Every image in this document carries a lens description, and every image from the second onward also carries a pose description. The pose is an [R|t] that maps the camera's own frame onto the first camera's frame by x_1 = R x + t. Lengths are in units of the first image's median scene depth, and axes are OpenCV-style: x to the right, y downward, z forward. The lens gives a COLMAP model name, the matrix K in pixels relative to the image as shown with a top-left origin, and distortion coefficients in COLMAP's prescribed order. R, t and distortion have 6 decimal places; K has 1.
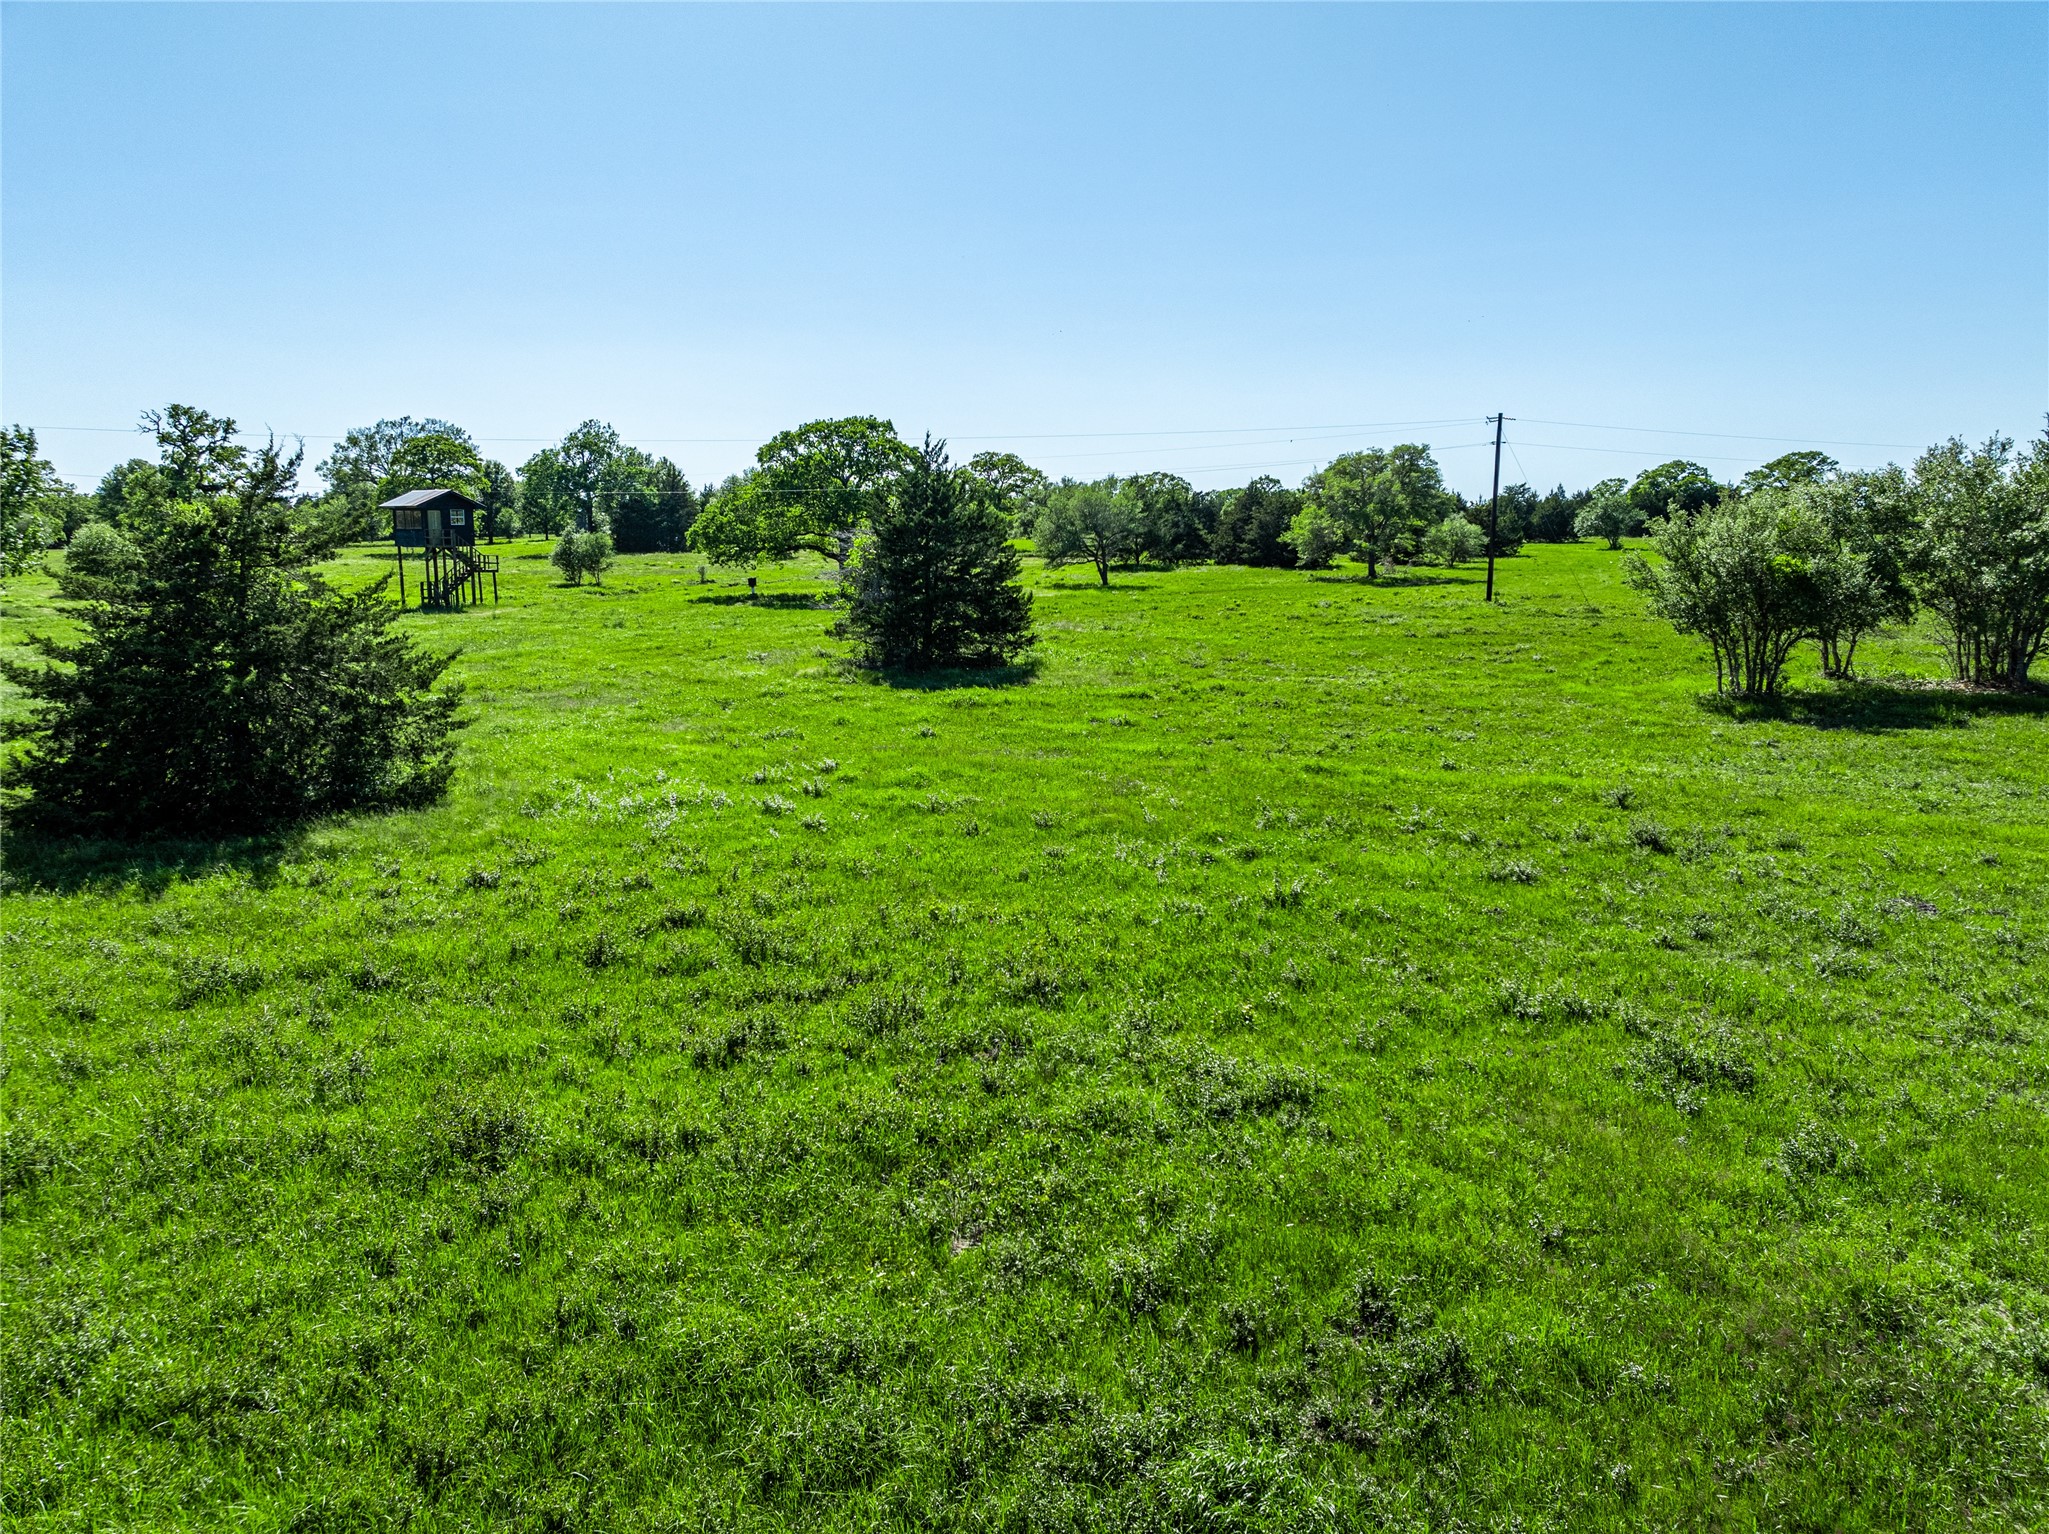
lens RADIAL K [[1421.0, 0, 1027.1], [0, 1421.0, 768.2], [0, 0, 1]] dist [-0.021280, 0.020426]
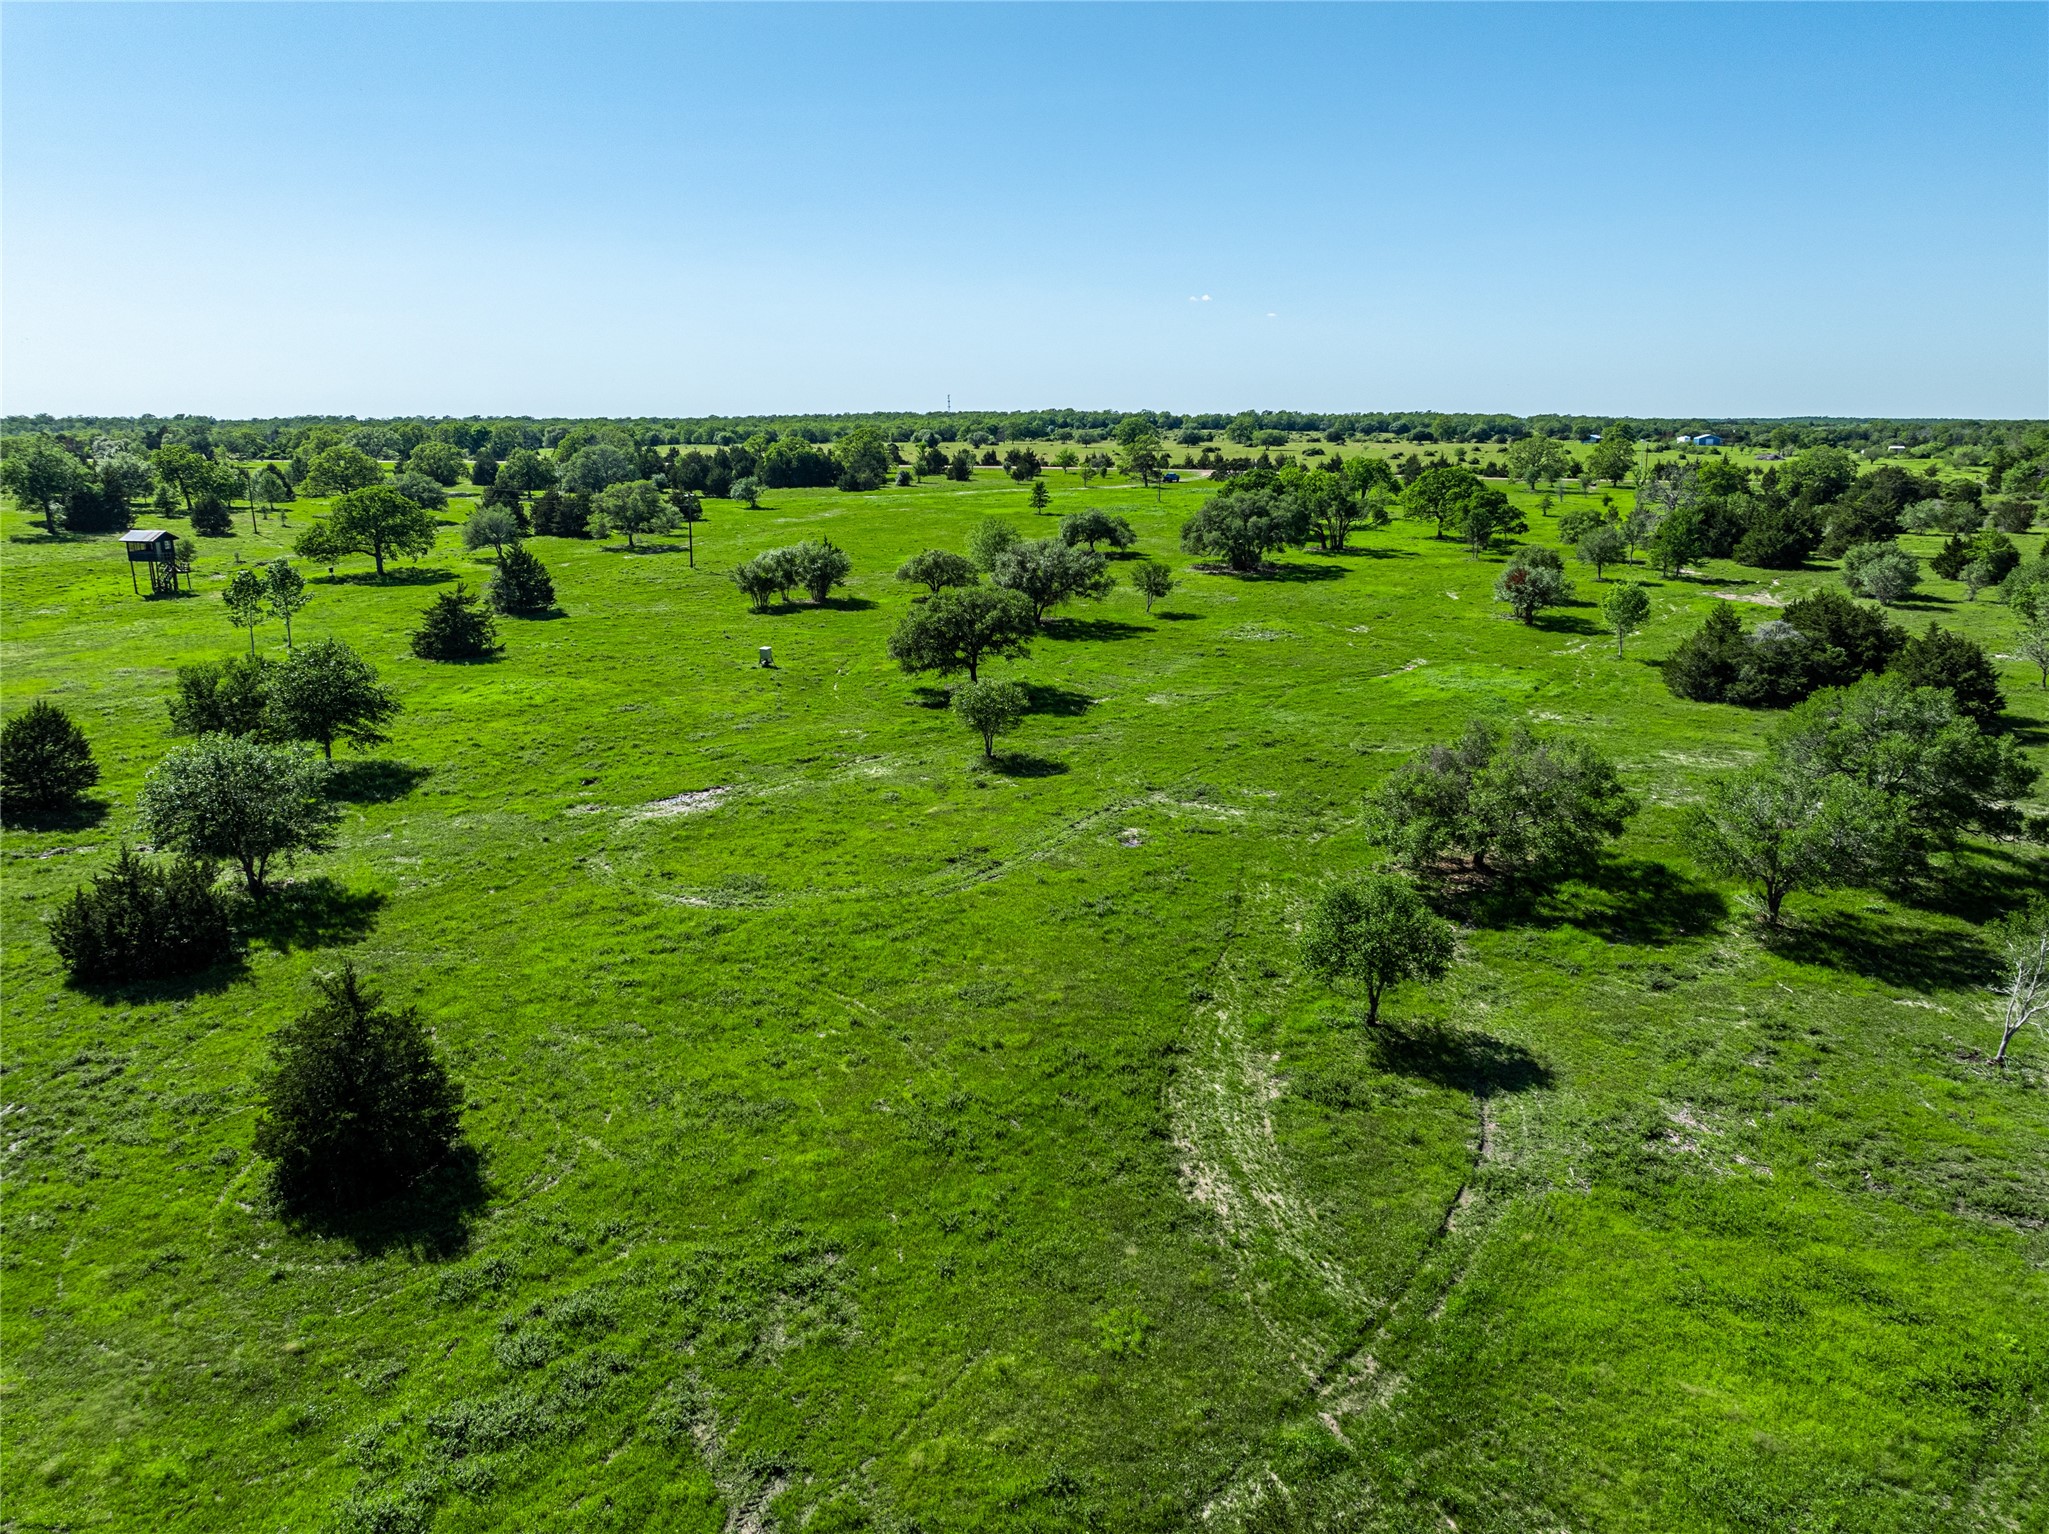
lens RADIAL K [[1421.0, 0, 1024.4], [0, 1421.0, 768.6], [0, 0, 1]] dist [-0.021280, 0.020426]
pose [[0.854481, -0.110467, 0.507601, -0.906048], [0.072531, 0.992928, 0.093989, 0.074840], [-0.514394, -0.043495, 0.856450, -2.740063]]
